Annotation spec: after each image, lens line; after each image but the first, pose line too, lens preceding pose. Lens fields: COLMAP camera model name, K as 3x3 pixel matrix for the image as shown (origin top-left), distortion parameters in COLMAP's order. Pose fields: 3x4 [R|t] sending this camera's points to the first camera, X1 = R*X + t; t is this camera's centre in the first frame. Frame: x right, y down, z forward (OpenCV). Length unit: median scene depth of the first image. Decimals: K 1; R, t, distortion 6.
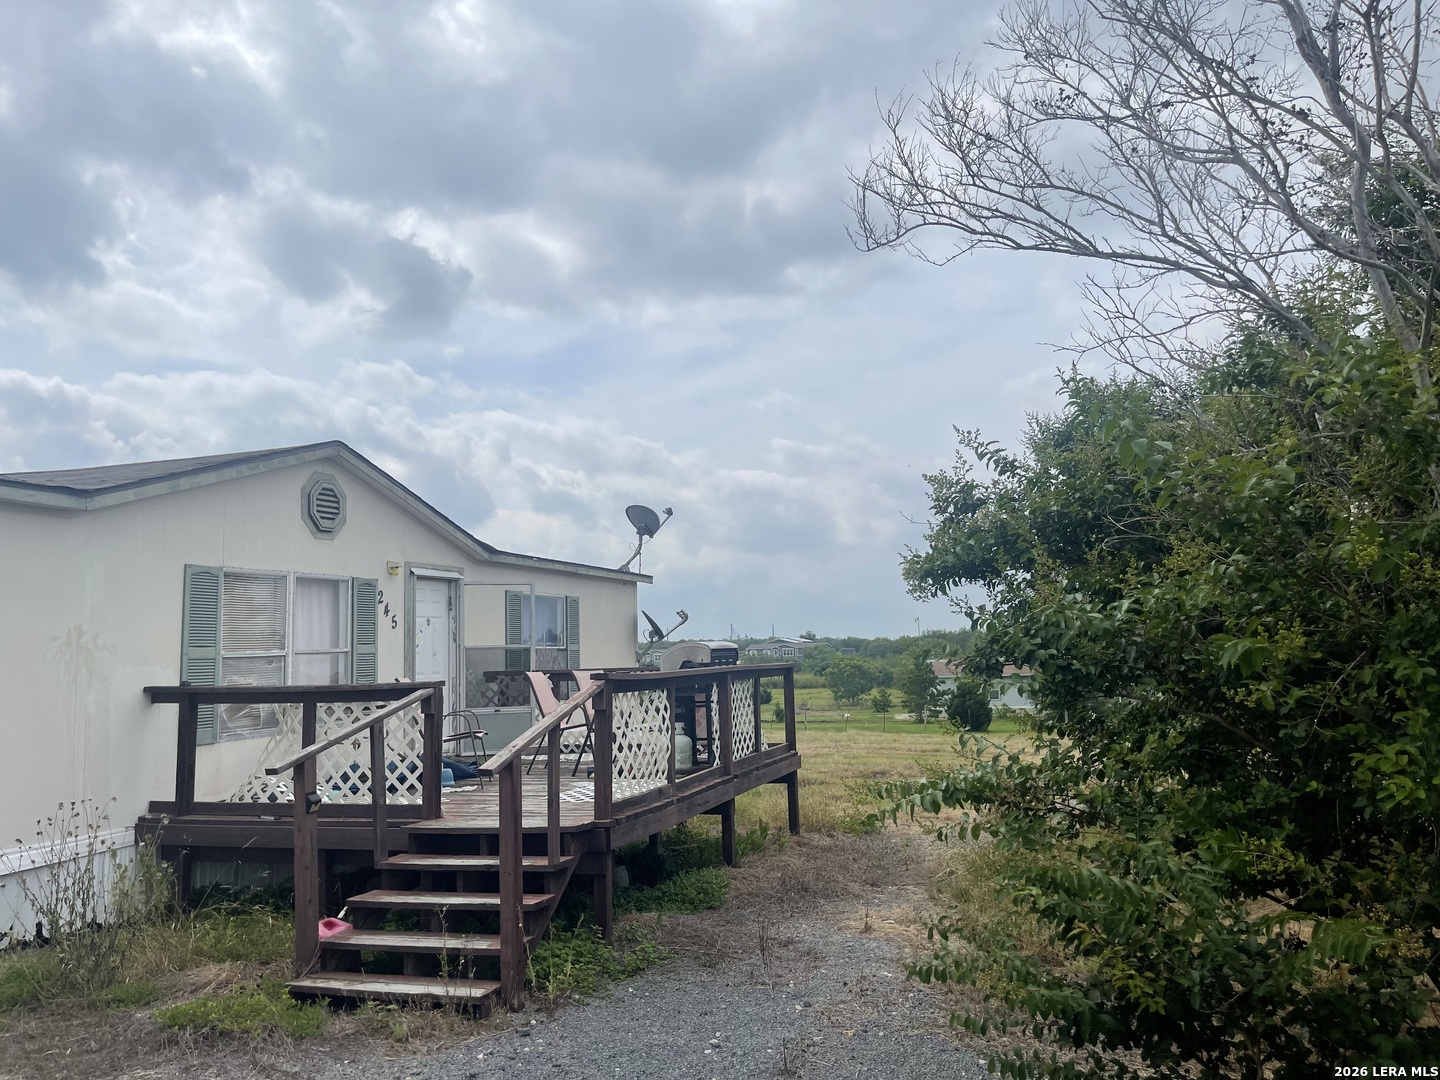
lens RADIAL K [[1079.0, 0, 720.0], [0, 1079.0, 540.0], [0, 0, 1]] dist [0.081545, -0.127510]
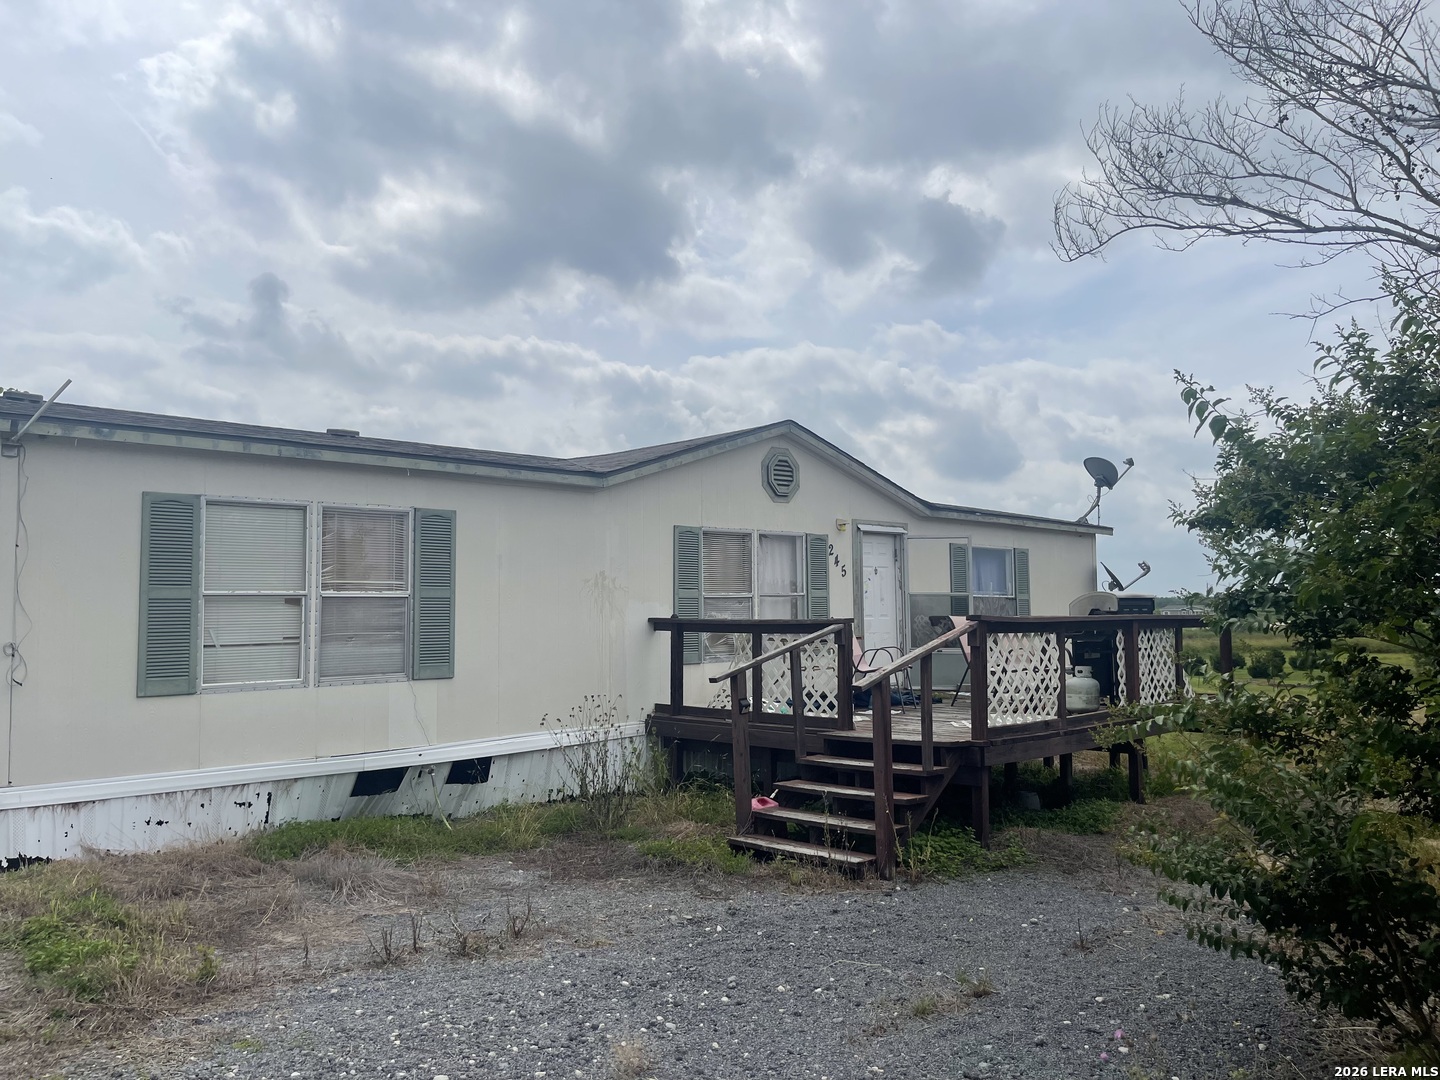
lens RADIAL K [[1086.7, 0, 720.0], [0, 1086.7, 540.0], [0, 0, 1]] dist [-0.000513, -0.003535]
pose [[0.885127, -0.011012, -0.465219, 0.138313], [0.031026, 0.998892, 0.035387, -0.003866], [0.464314, -0.045756, 0.884488, -0.104277]]
